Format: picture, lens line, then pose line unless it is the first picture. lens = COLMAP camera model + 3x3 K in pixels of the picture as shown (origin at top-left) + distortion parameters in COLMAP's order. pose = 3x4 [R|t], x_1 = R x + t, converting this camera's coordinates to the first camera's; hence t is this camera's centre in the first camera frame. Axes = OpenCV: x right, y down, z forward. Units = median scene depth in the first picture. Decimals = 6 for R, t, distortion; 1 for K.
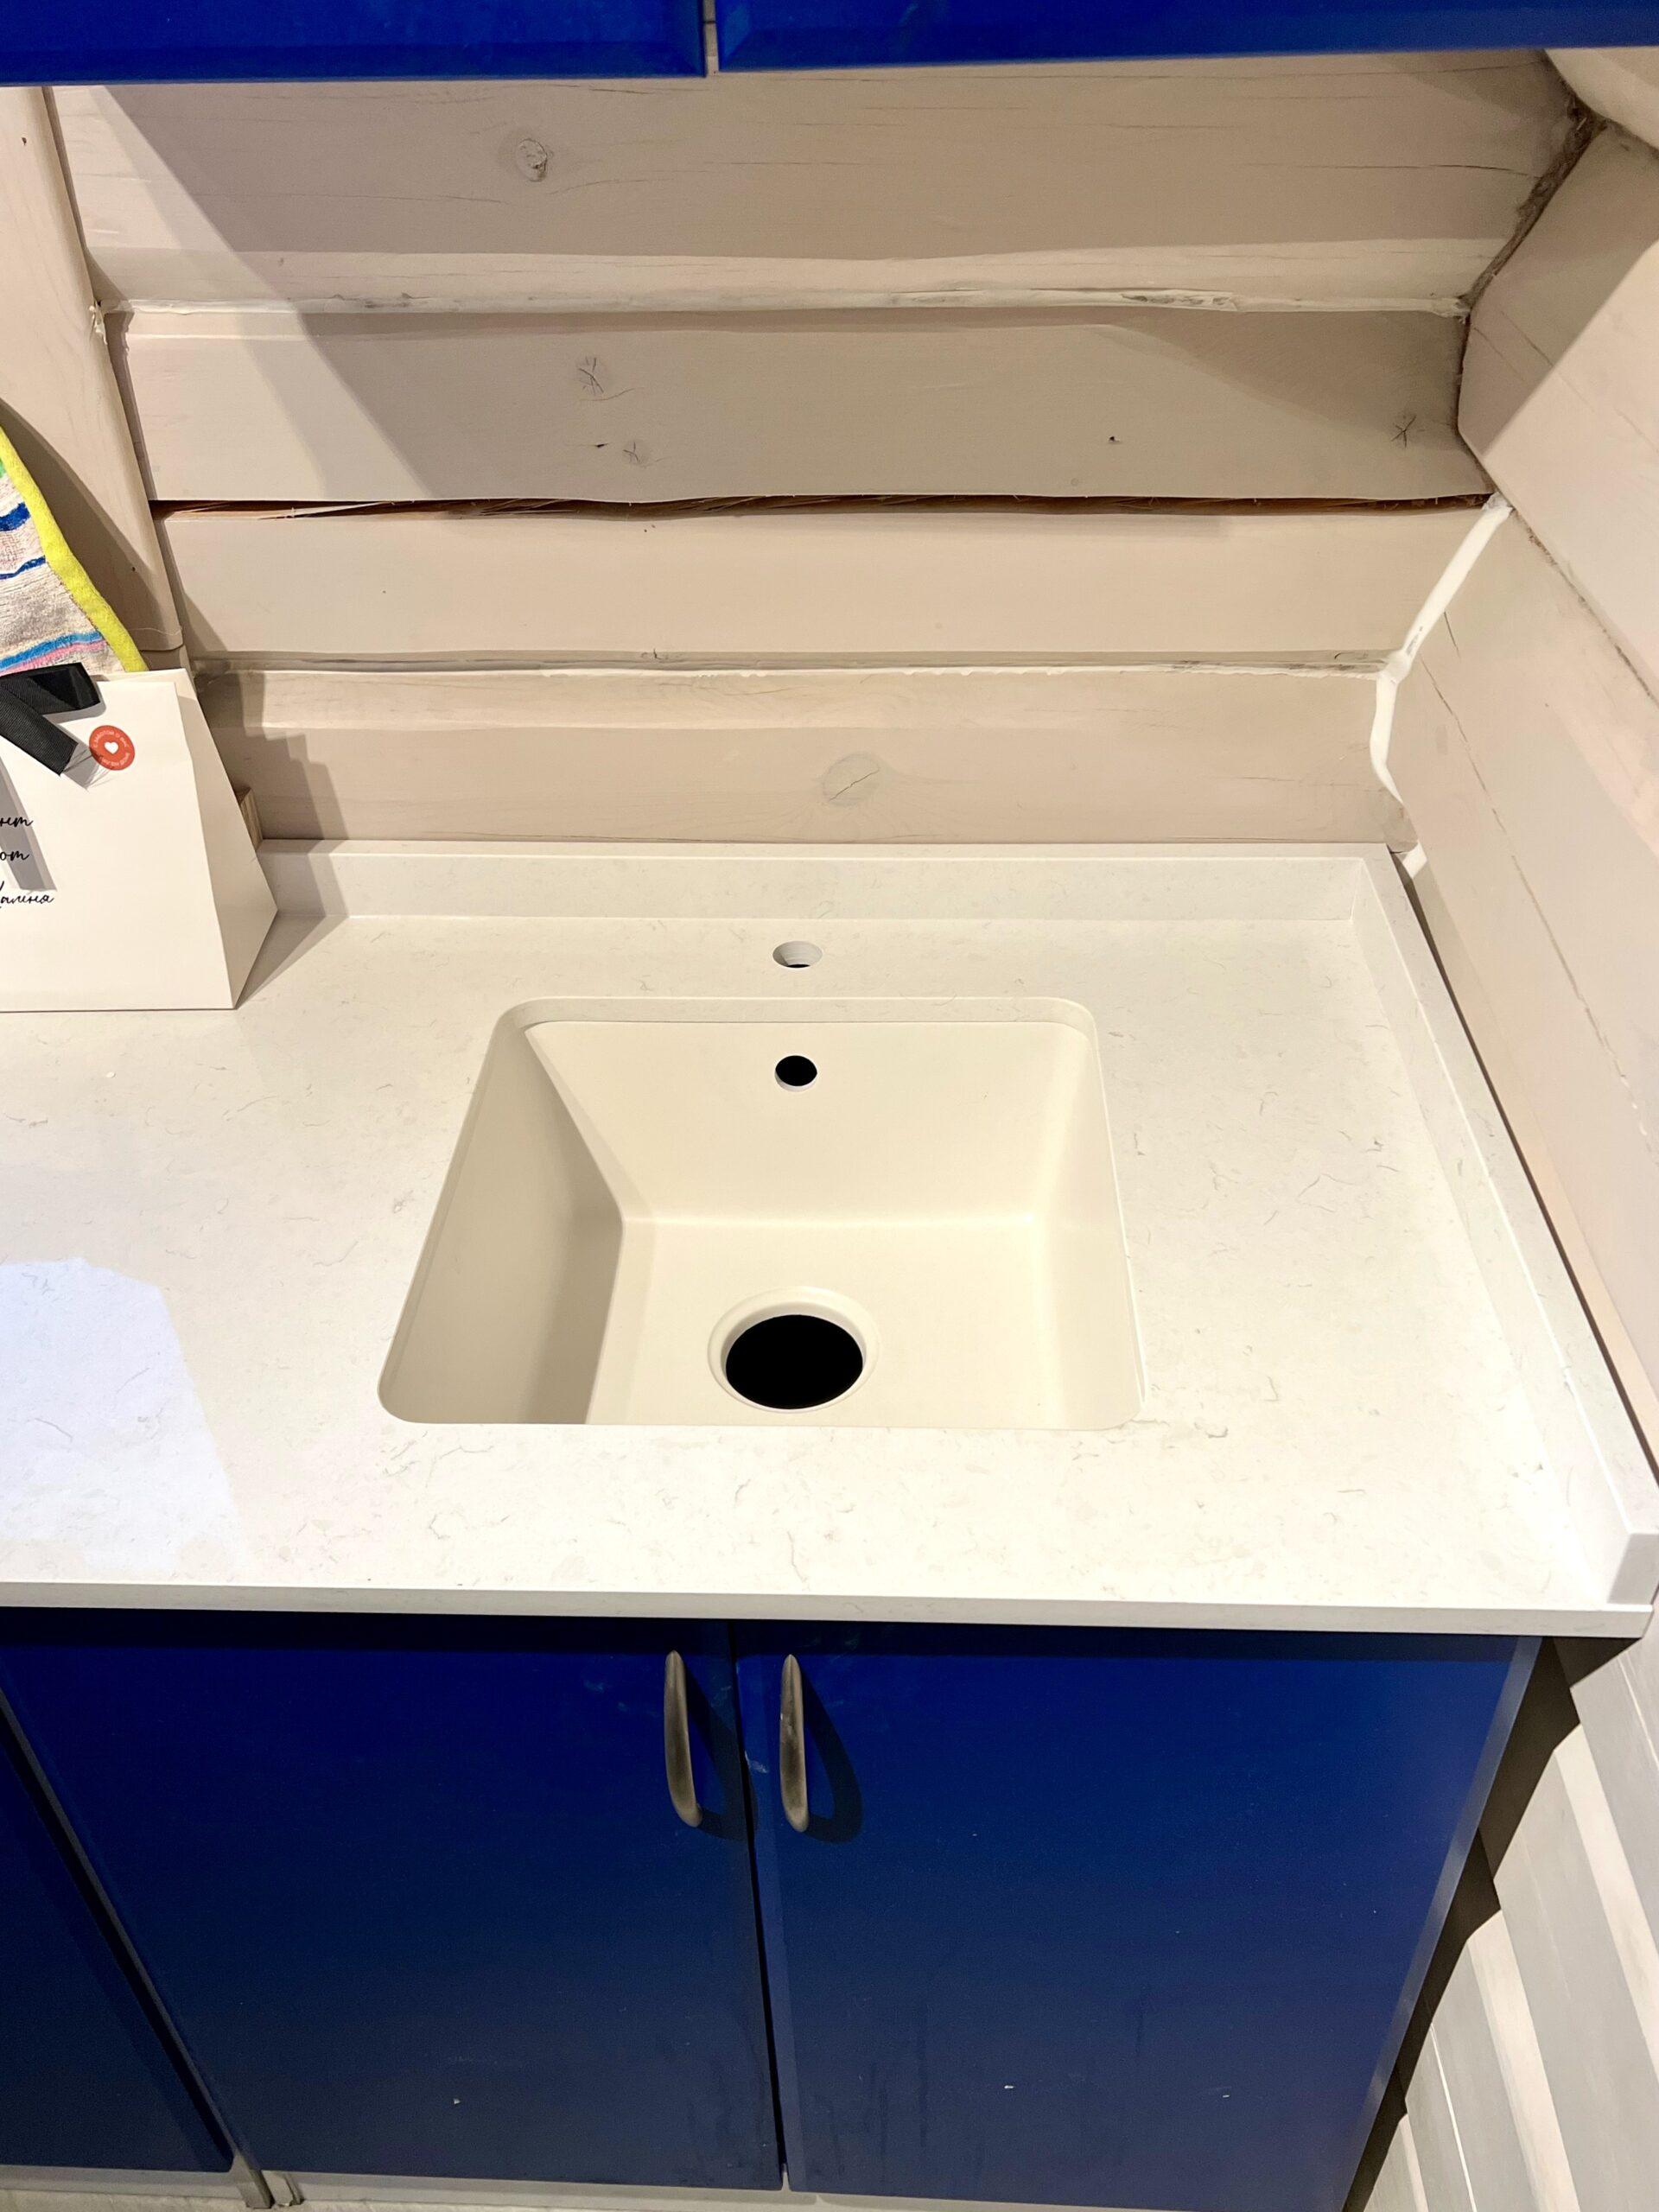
lens RADIAL K [[1805.1, 0, 829.5], [0, 1805.1, 1106.0], [0, 0, 1]] dist [0.013209, 0.003513]
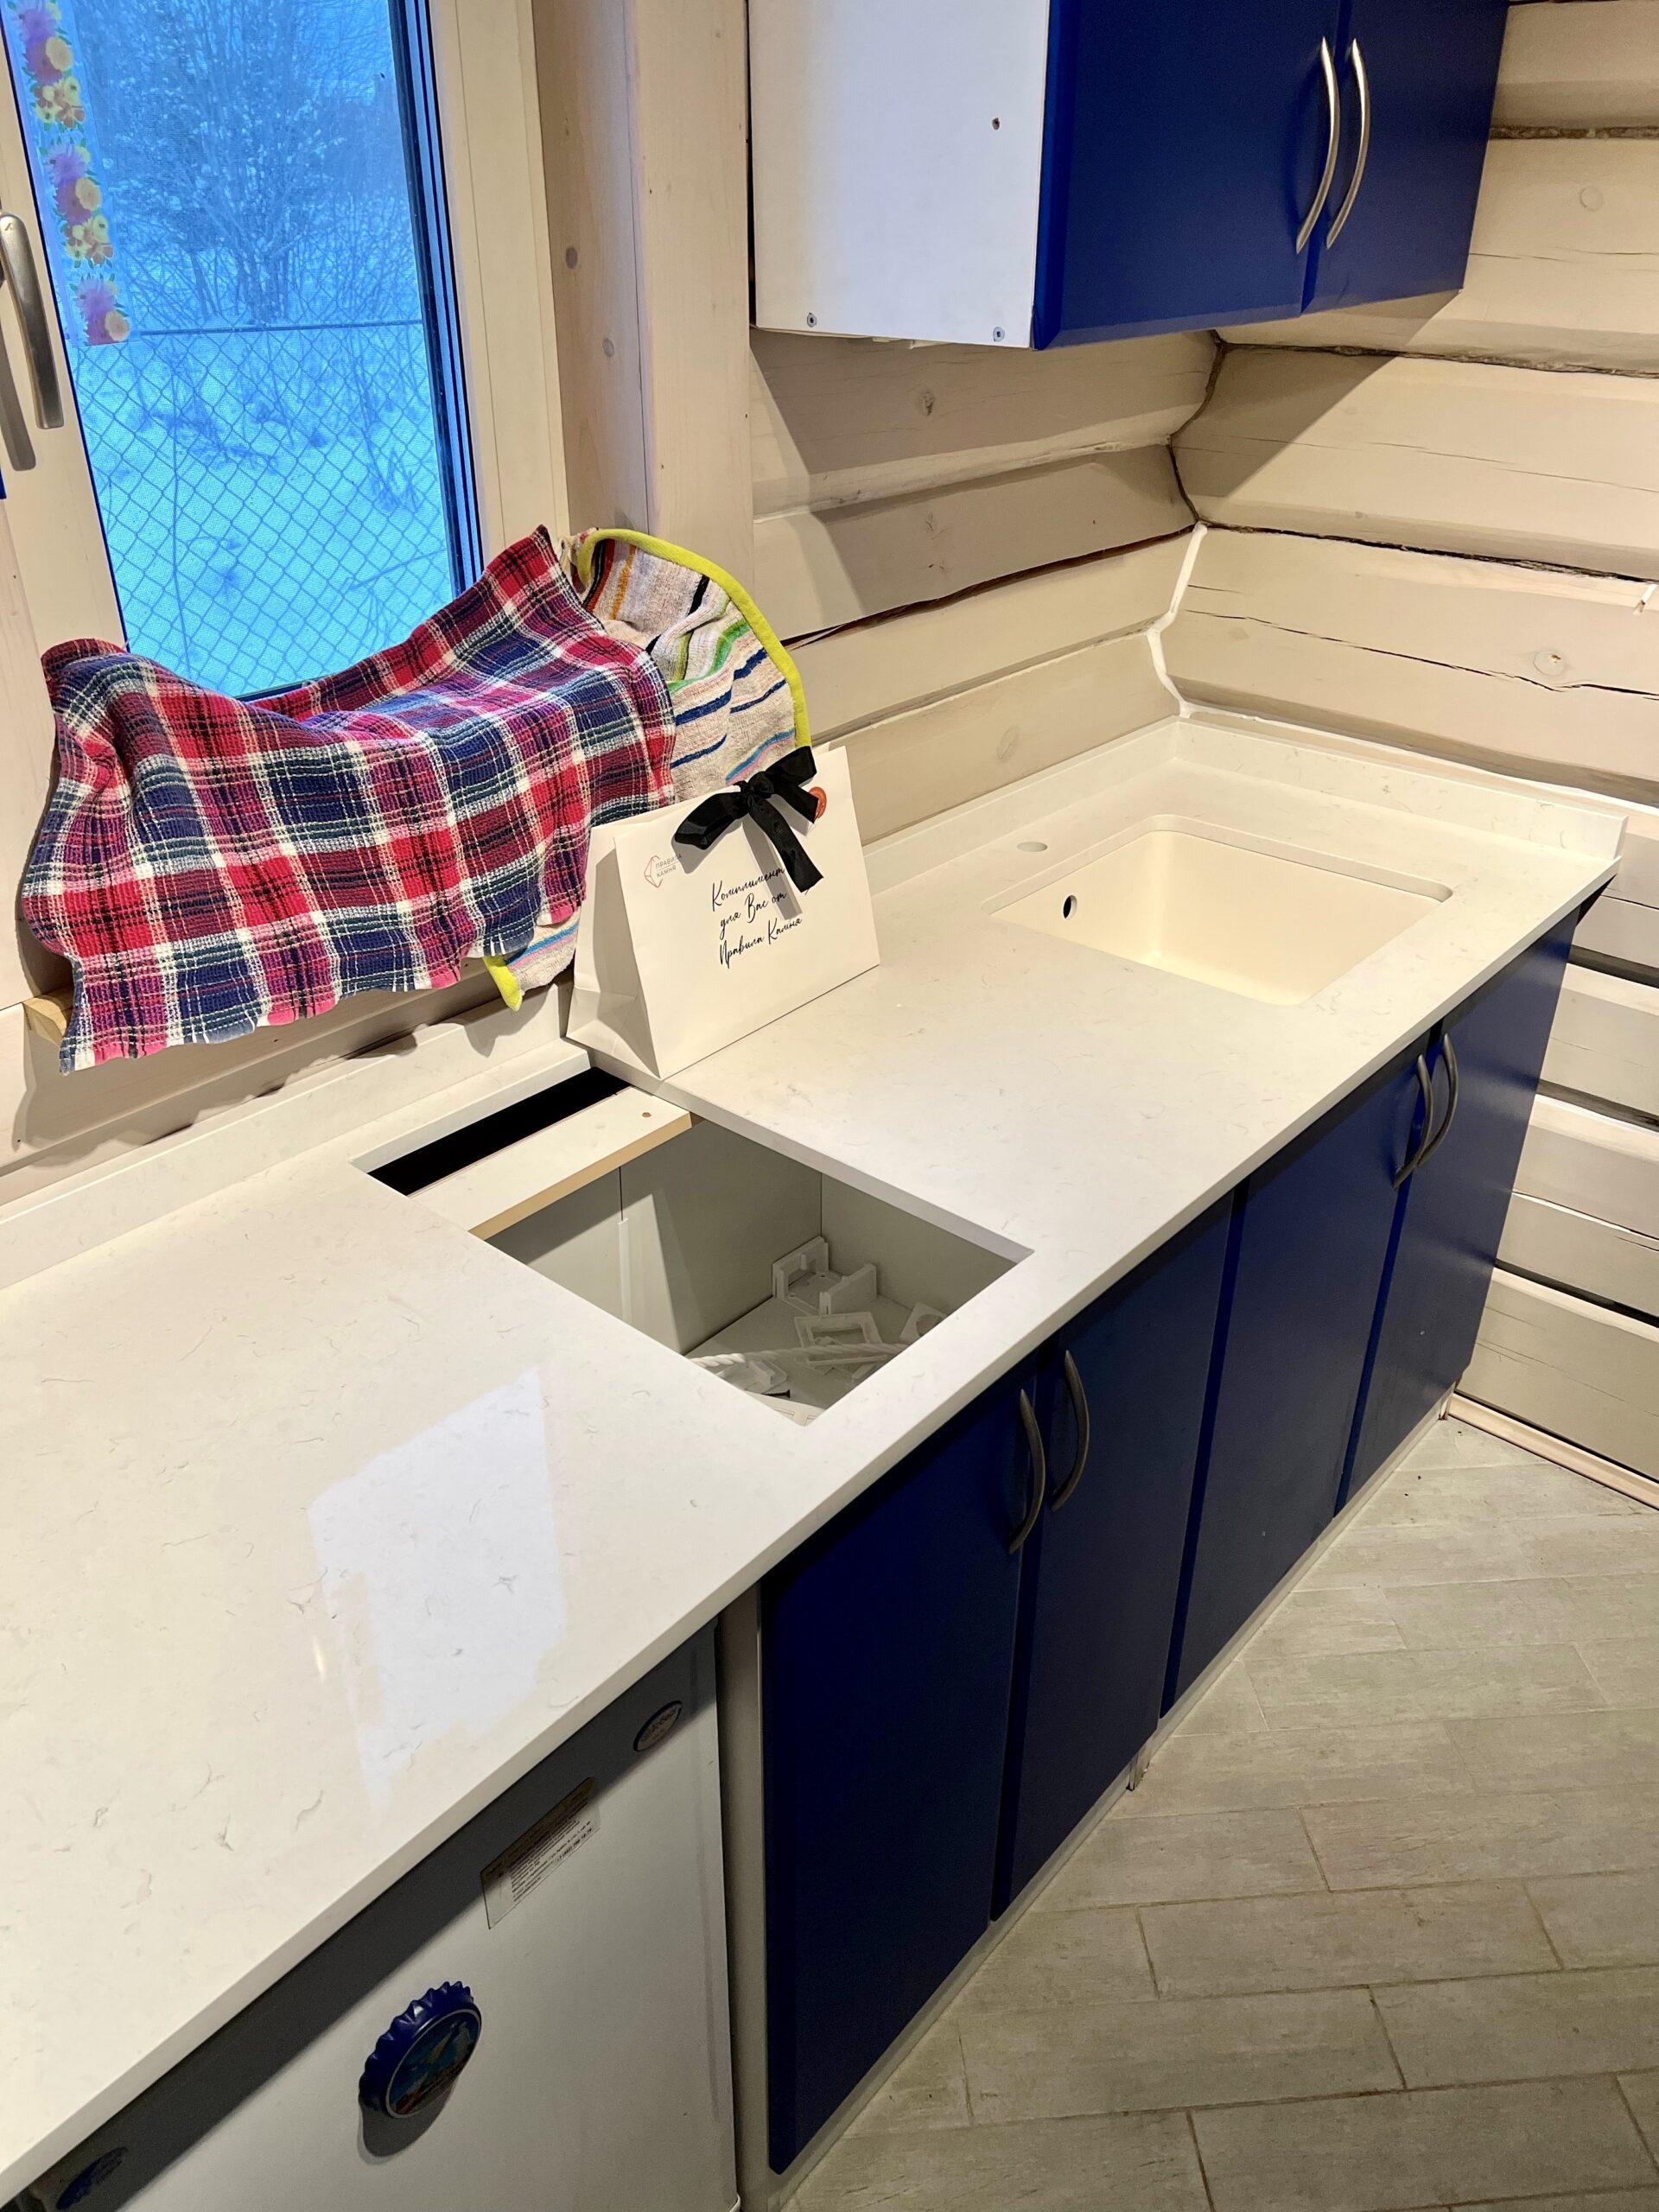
lens RADIAL K [[1662.7, 0, 838.4], [0, 1662.7, 1110.9], [0, 0, 1]] dist [0.047084, -0.052974]
pose [[0.616695, -0.368857, 0.695436, -1.451378], [0.469542, 0.881428, 0.051128, -0.035468], [-0.631836, 0.295007, 0.716767, 0.082641]]
